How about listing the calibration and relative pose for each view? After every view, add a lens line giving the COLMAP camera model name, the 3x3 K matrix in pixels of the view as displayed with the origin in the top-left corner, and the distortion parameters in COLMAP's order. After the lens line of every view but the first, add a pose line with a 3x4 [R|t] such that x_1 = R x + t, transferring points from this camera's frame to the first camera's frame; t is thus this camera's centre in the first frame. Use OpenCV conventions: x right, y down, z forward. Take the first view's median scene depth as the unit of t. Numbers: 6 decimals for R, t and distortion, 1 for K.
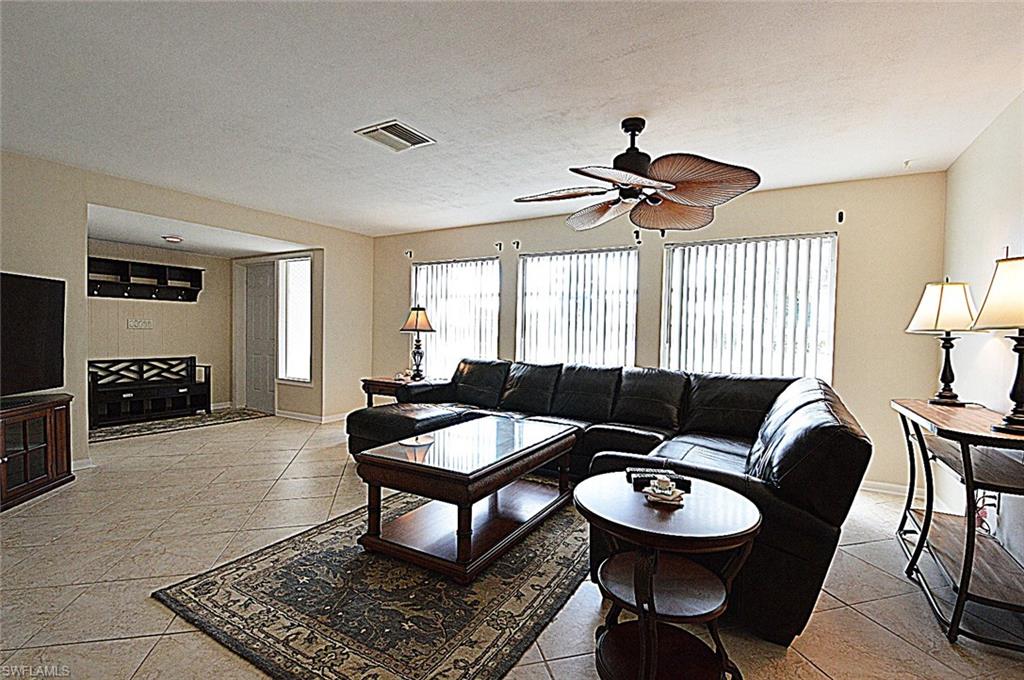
lens RADIAL K [[460.1, 0, 512.5], [0, 460.1, 344.3], [0, 0, 1]] dist [-0.002185, -0.000607]
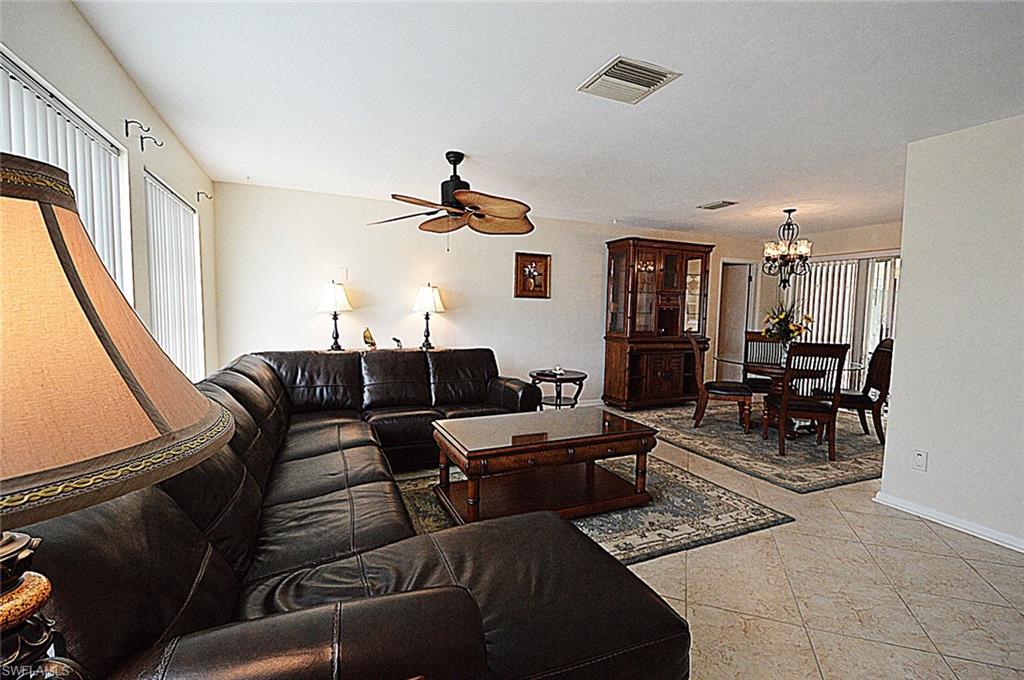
lens RADIAL K [[460.1, 0, 514.5], [0, 460.1, 341.6], [0, 0, 1]] dist [-0.002185, -0.000607]
pose [[-0.815010, -0.078677, 0.574080, -0.308752], [-0.011454, 0.992733, 0.119792, -0.060979], [-0.579333, 0.091056, -0.809989, 0.947347]]
